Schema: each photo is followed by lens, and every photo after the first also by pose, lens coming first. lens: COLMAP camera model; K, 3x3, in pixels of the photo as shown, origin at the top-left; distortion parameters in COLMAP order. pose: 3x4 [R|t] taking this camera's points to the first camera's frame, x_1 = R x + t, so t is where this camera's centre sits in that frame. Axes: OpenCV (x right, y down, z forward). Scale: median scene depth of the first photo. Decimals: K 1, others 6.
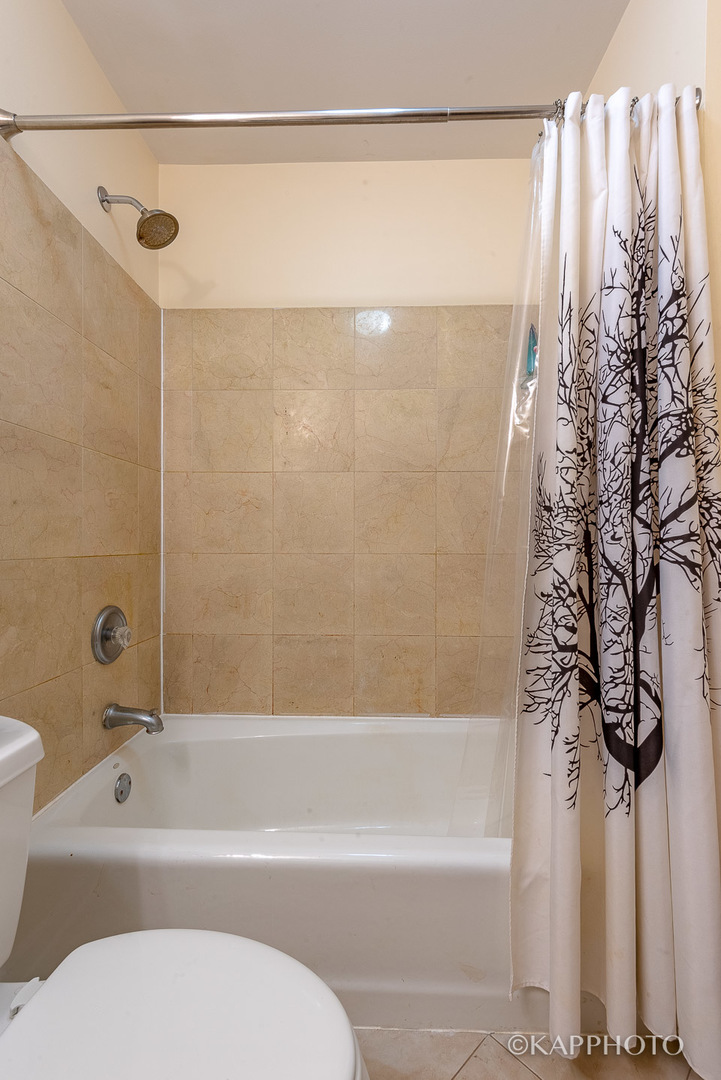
lens RADIAL K [[479.4, 0, 364.4], [0, 479.4, 545.4], [0, 0, 1]] dist [0.016609, -0.002324]
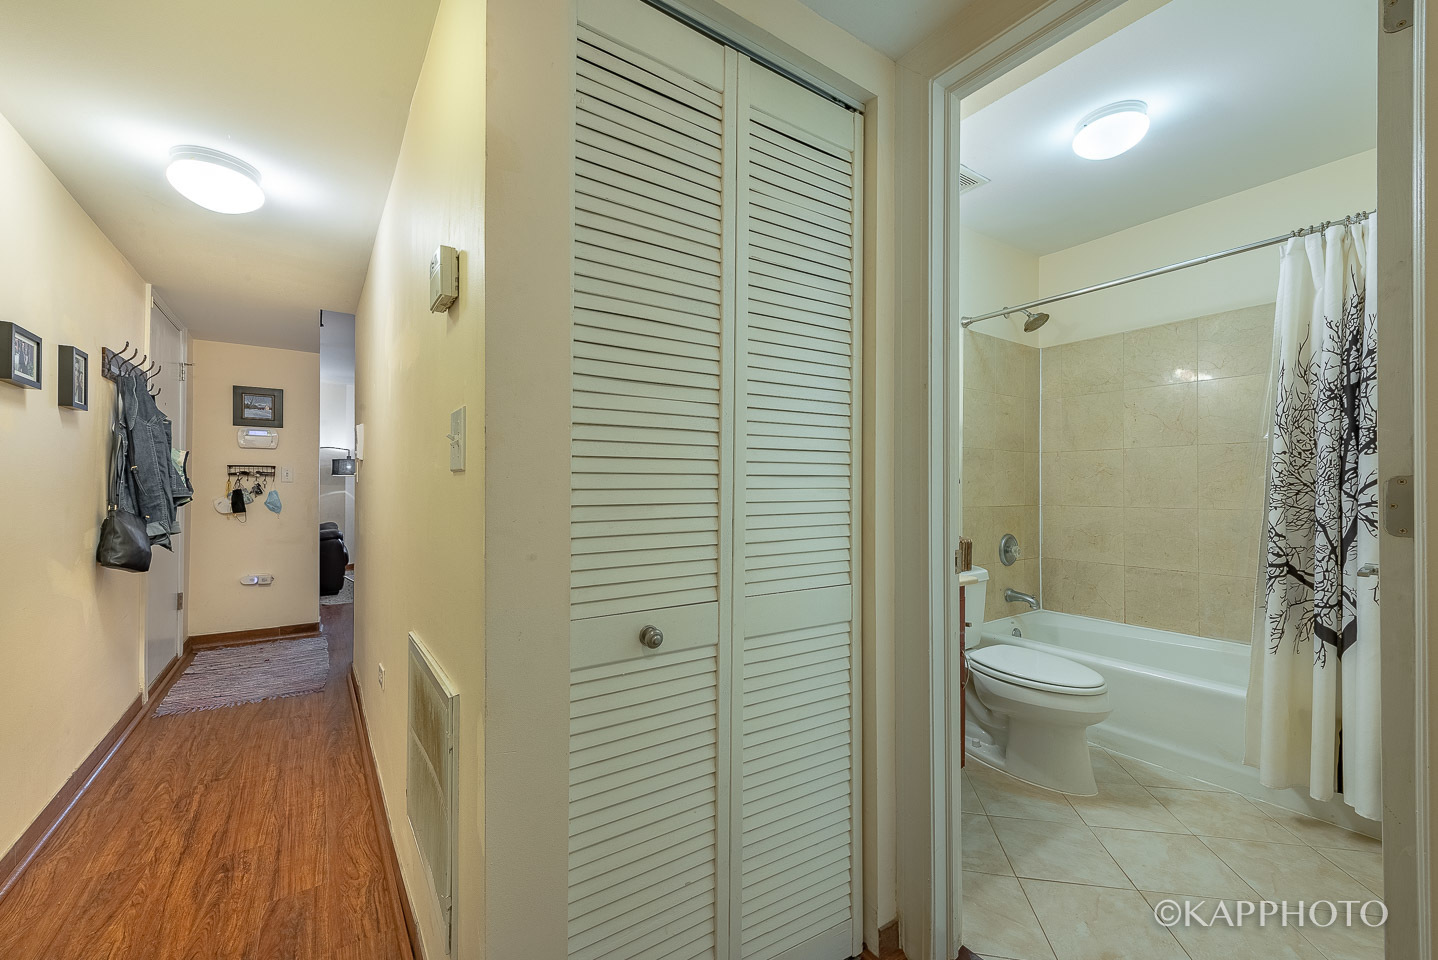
lens RADIAL K [[567.1, 0, 726.5], [0, 567.1, 485.1], [0, 0, 1]] dist [0.014329, -0.003562]
pose [[0.602923, -0.006450, -0.797773, 0.819949], [-0.003646, 0.999935, -0.010841, -0.047319], [0.797791, 0.009445, 0.602860, -1.726996]]
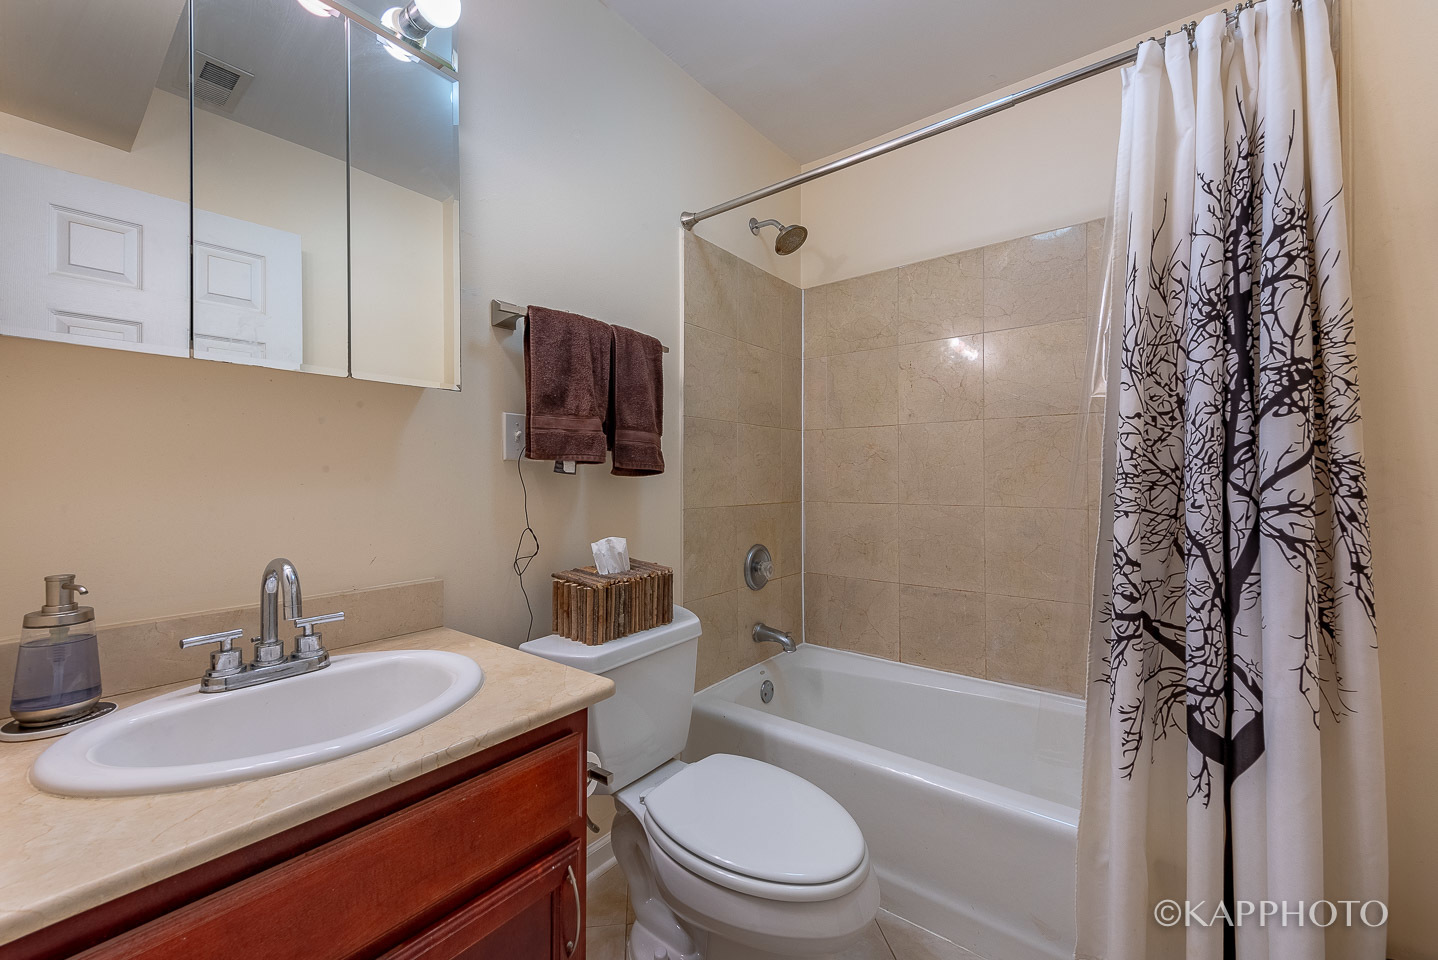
lens RADIAL K [[567.1, 0, 722.2], [0, 567.1, 474.0], [0, 0, 1]] dist [0.014329, -0.003562]
pose [[0.813048, -0.008054, -0.582141, 0.400382], [0.000033, 0.999905, -0.013787, -0.058303], [0.582197, 0.011191, 0.812971, -0.401898]]
